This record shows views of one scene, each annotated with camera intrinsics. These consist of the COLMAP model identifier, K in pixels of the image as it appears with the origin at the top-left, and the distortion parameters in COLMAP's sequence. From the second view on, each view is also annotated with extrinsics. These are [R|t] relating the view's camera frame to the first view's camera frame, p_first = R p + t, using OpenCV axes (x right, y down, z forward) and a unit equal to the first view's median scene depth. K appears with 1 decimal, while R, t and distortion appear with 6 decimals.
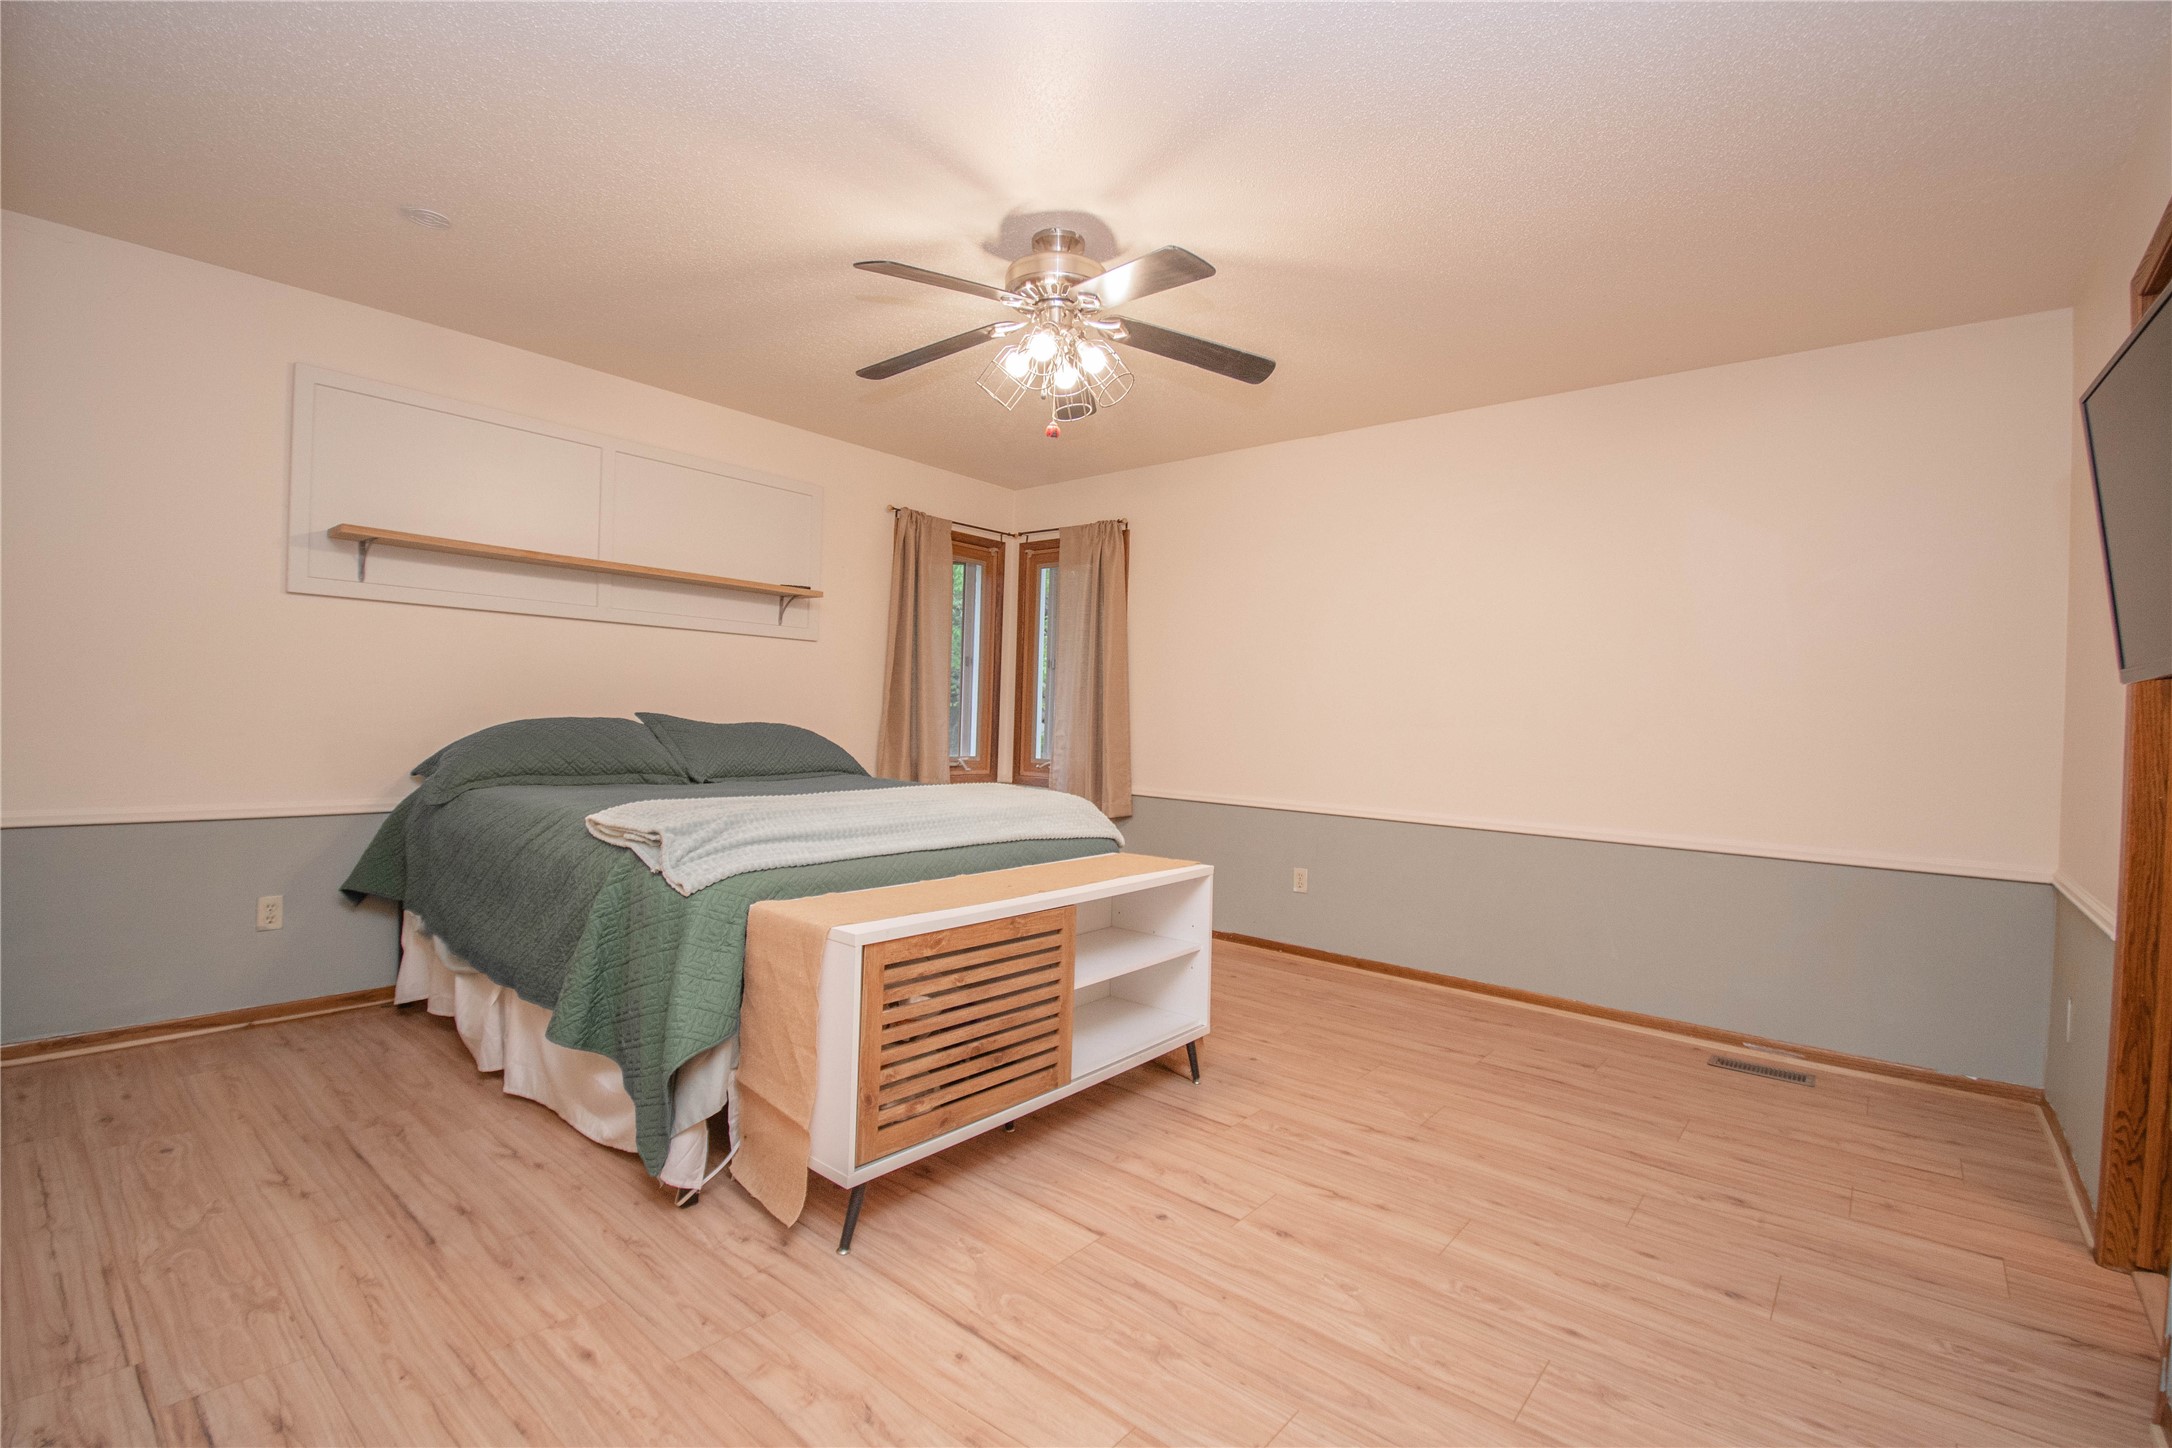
lens RADIAL K [[981.4, 0, 1086.0], [0, 981.4, 724.0], [0, 0, 1]] dist [0.018244, -0.026857]
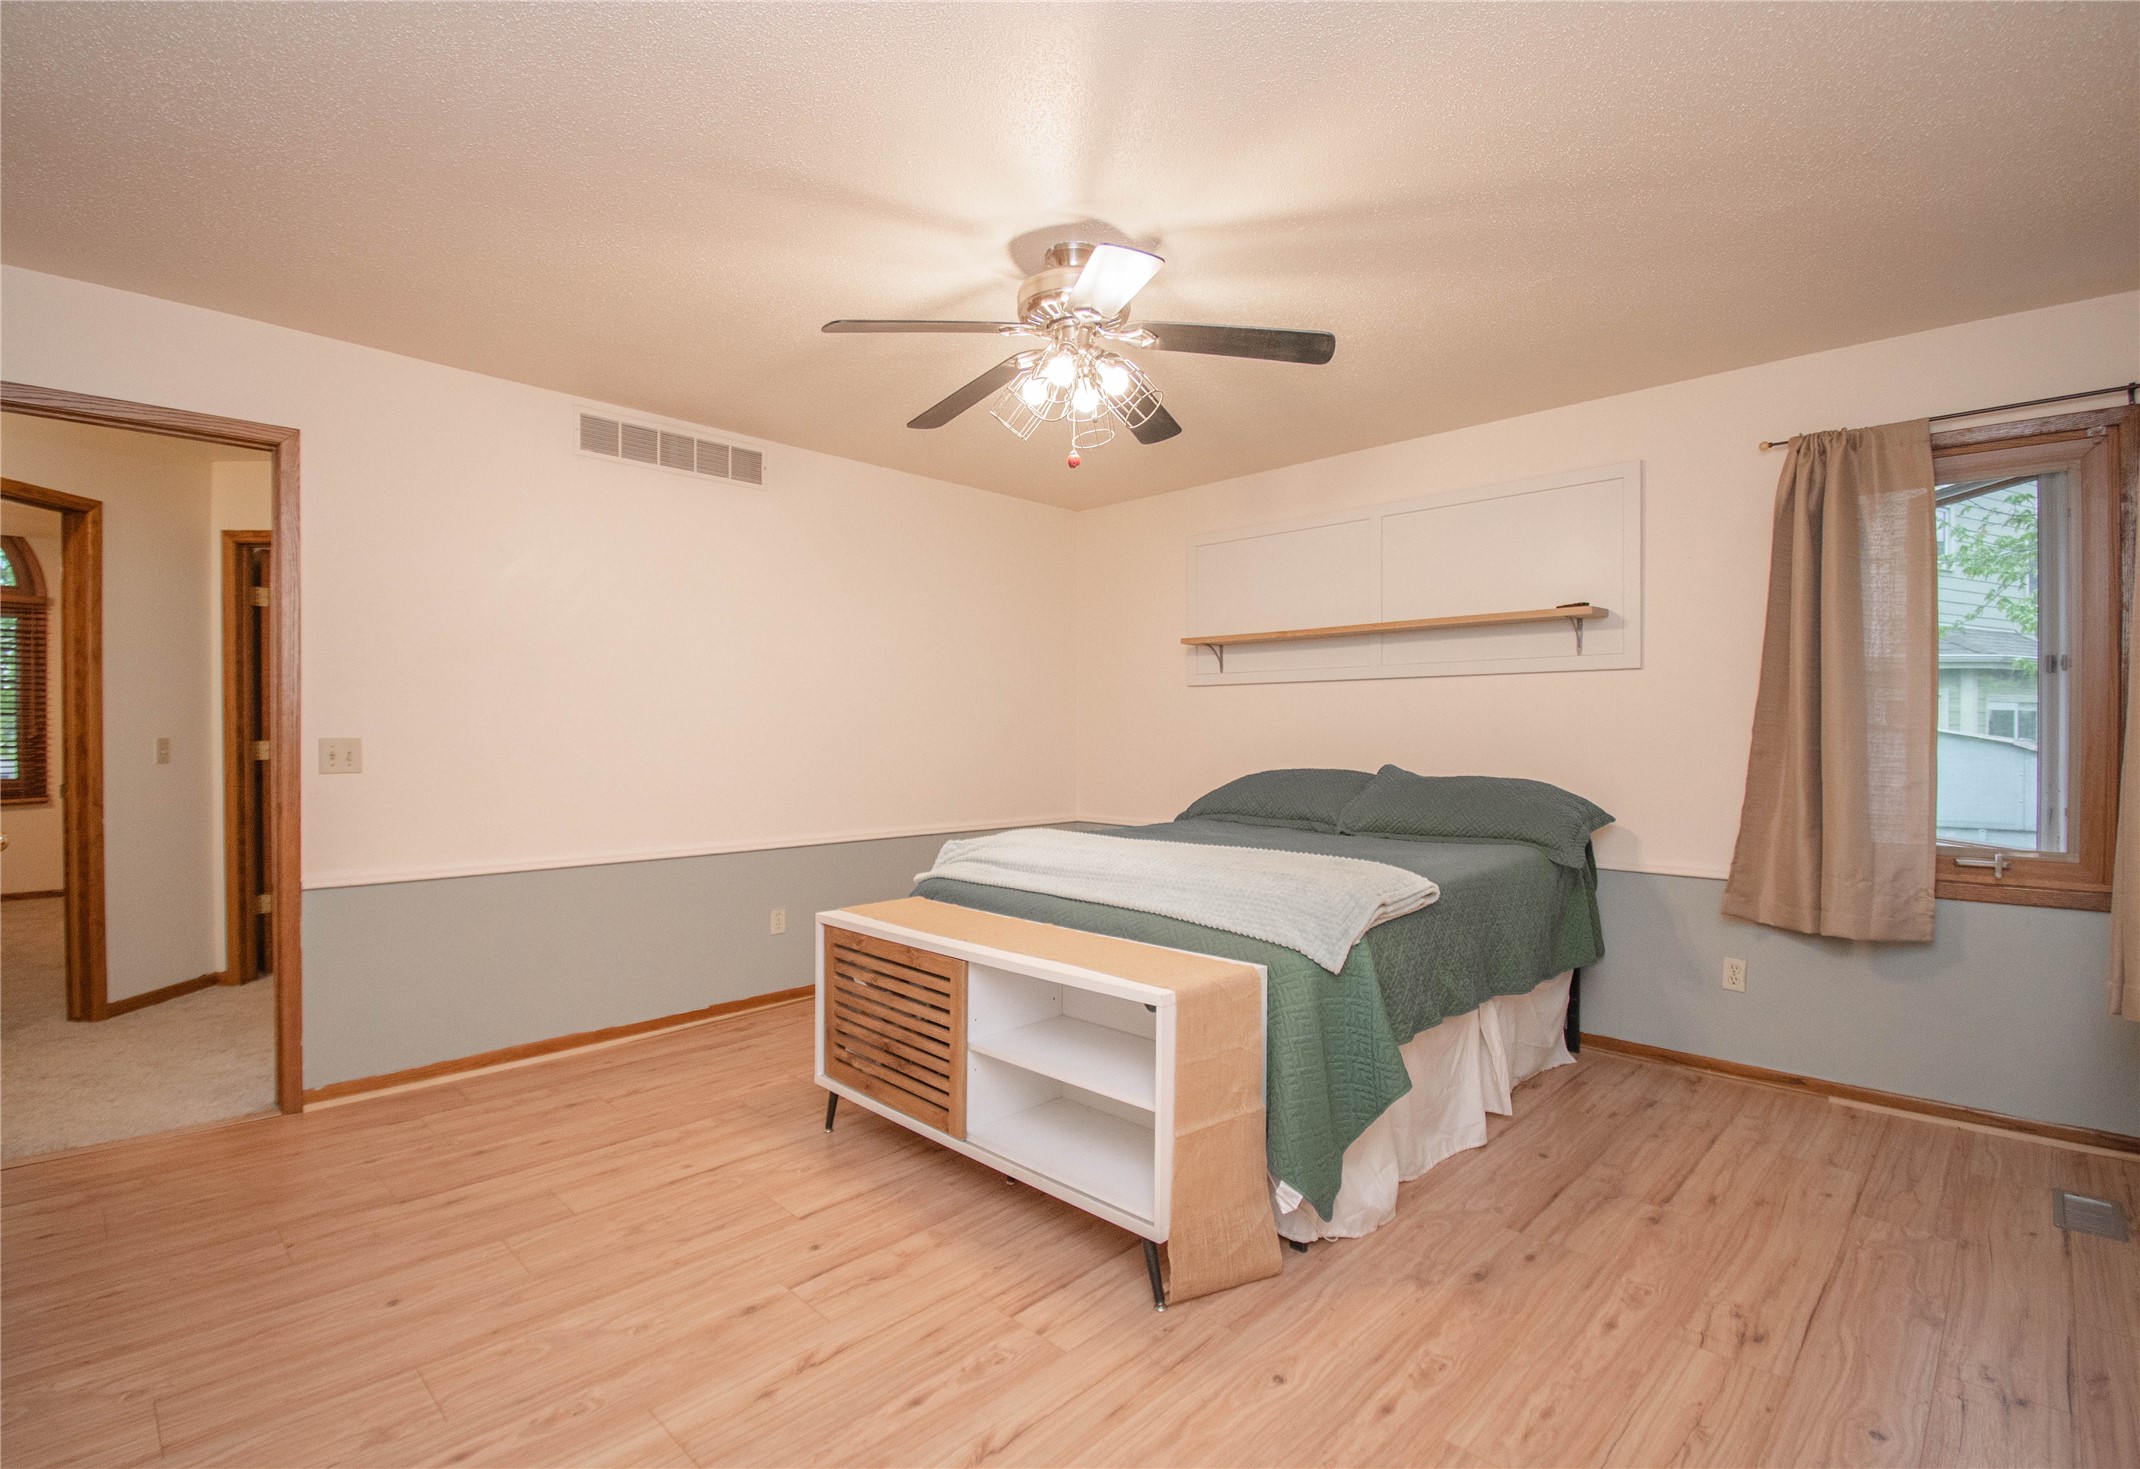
lens RADIAL K [[1056.4, 0, 1070.0], [0, 1056.4, 734.5], [0, 0, 1]] dist [0.042055, -0.041801]
pose [[-0.119873, -0.023507, -0.992511, 1.075592], [-0.010885, 0.999691, -0.022363, -0.023064], [0.992730, 0.008123, -0.120092, 1.268891]]
